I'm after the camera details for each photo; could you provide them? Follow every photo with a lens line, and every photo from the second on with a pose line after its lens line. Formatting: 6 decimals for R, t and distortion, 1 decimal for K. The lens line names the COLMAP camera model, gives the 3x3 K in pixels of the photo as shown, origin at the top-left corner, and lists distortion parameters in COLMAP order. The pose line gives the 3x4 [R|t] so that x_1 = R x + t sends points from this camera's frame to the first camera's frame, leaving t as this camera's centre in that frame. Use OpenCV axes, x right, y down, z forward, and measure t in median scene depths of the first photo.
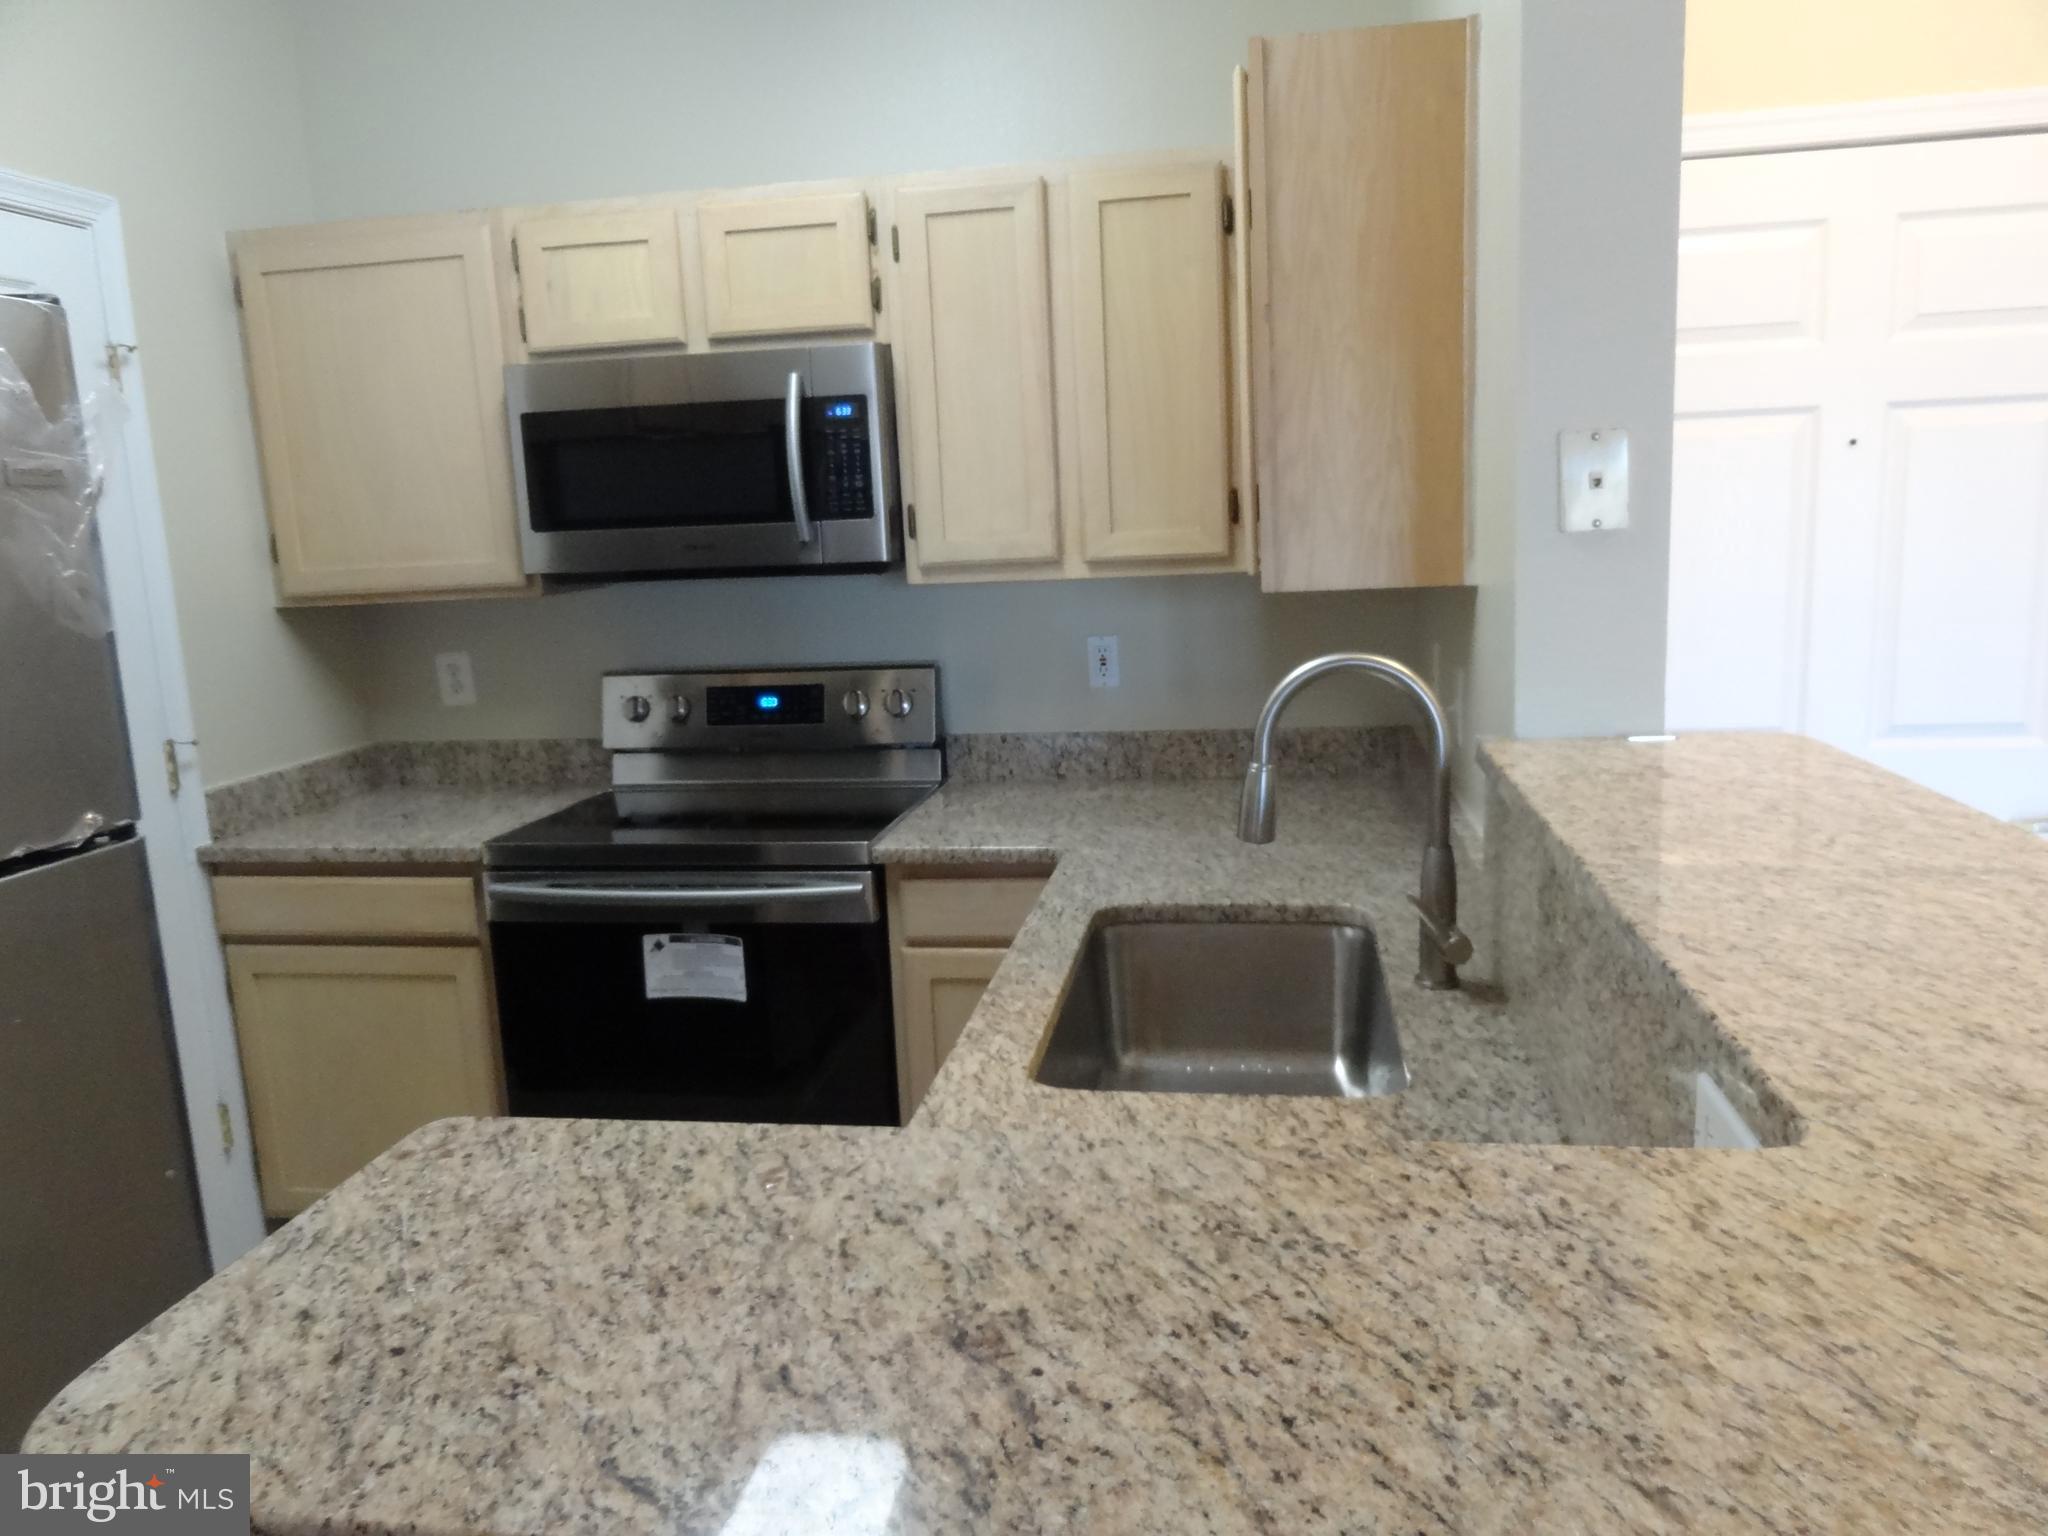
lens RADIAL K [[1445.2, 0, 1027.8], [0, 1445.2, 767.2], [0, 0, 1]] dist [-0.005722, 0.003182]
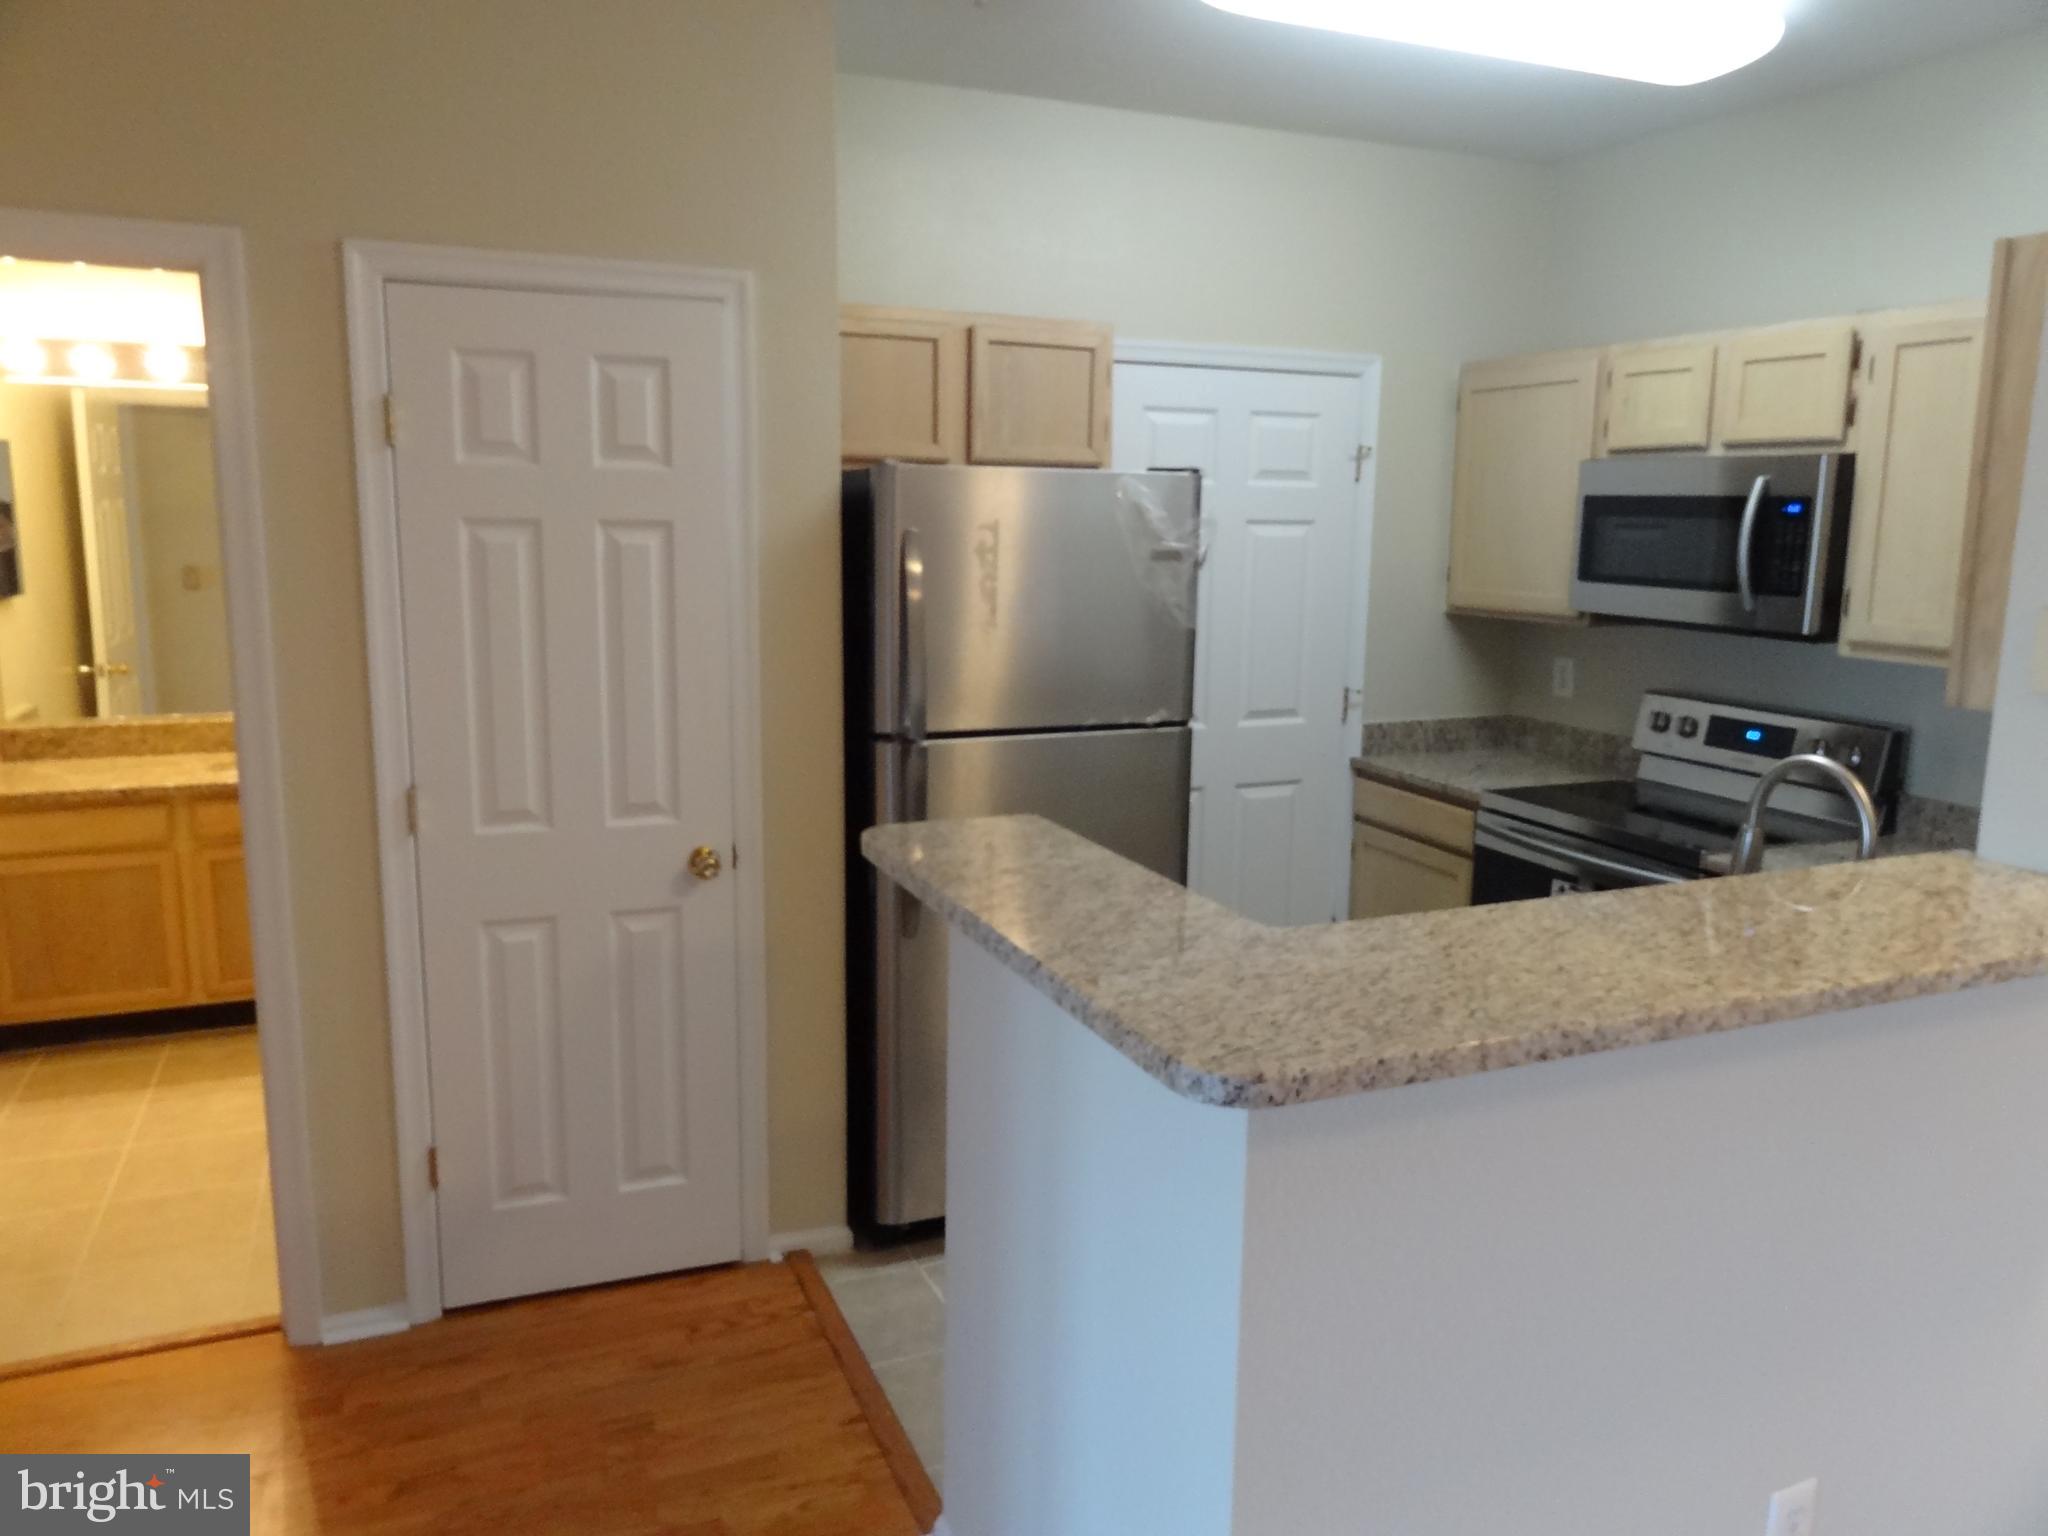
lens RADIAL K [[1445.2, 0, 1027.8], [0, 1445.2, 767.2], [0, 0, 1]] dist [-0.005722, 0.003182]
pose [[0.535996, 0.199889, -0.820215, 0.570335], [-0.184026, 0.975865, 0.117564, -0.057428], [0.823919, 0.087927, 0.559845, -0.198082]]
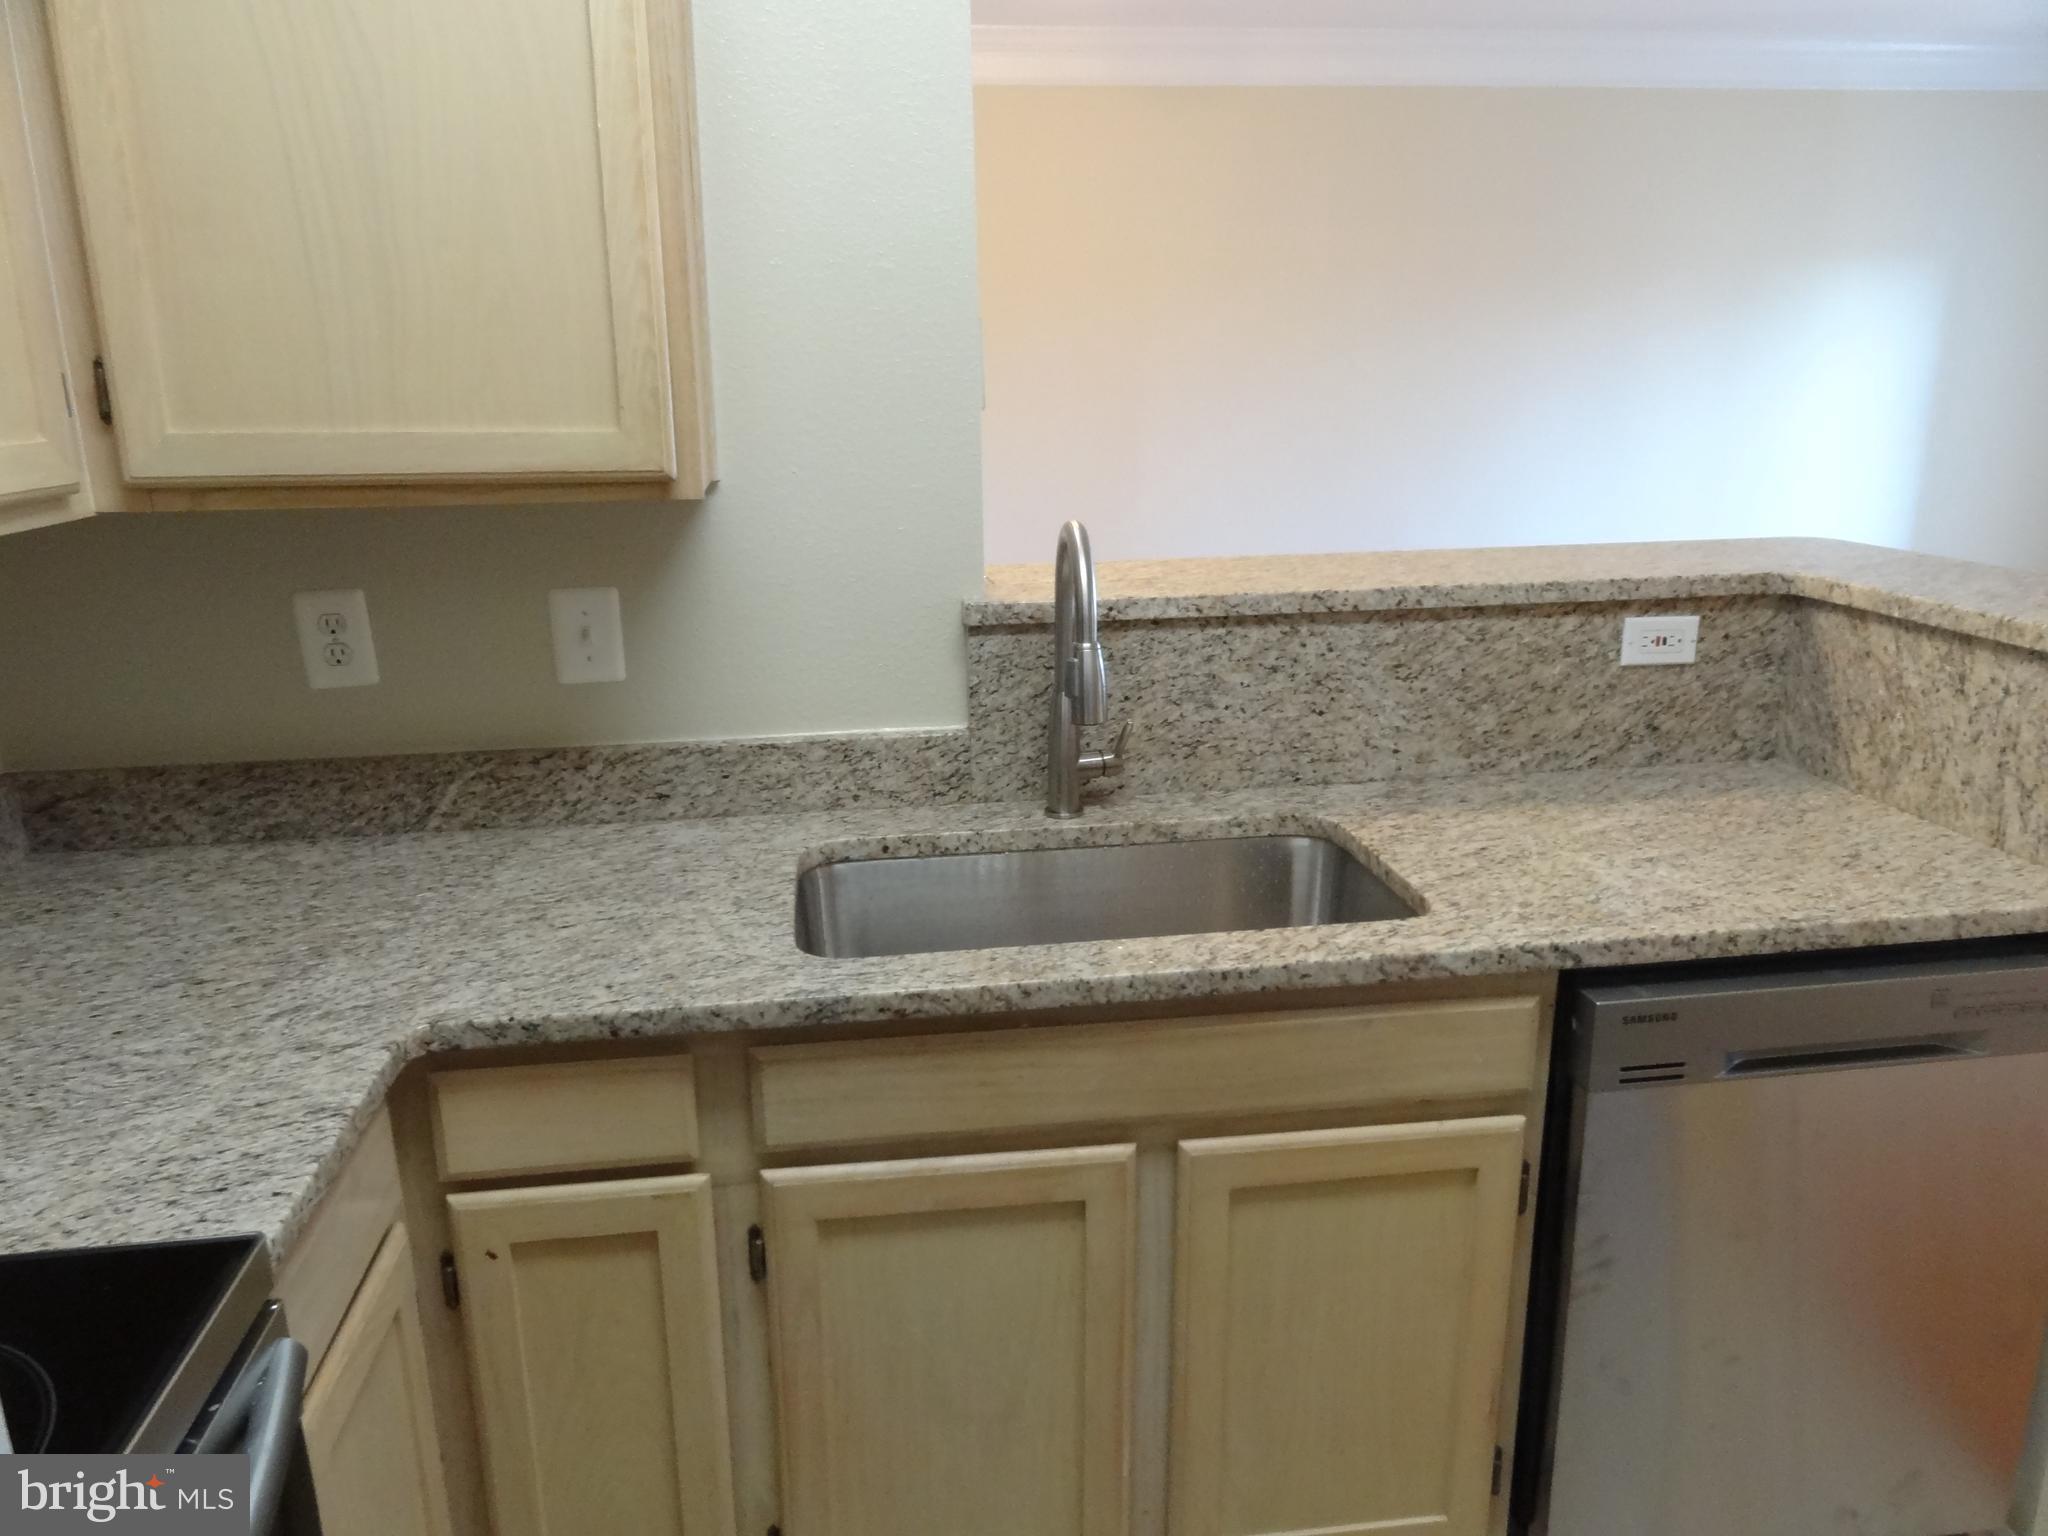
lens RADIAL K [[1458.2, 0, 1024.0], [0, 1458.2, 768.0], [0, 0, 1]] dist [-0.003661, 0.009207]
pose [[-0.292856, -0.207130, 0.933452, -0.487609], [0.195473, 0.942666, 0.270502, -0.126586], [-0.935962, 0.261683, -0.235577, 0.828289]]
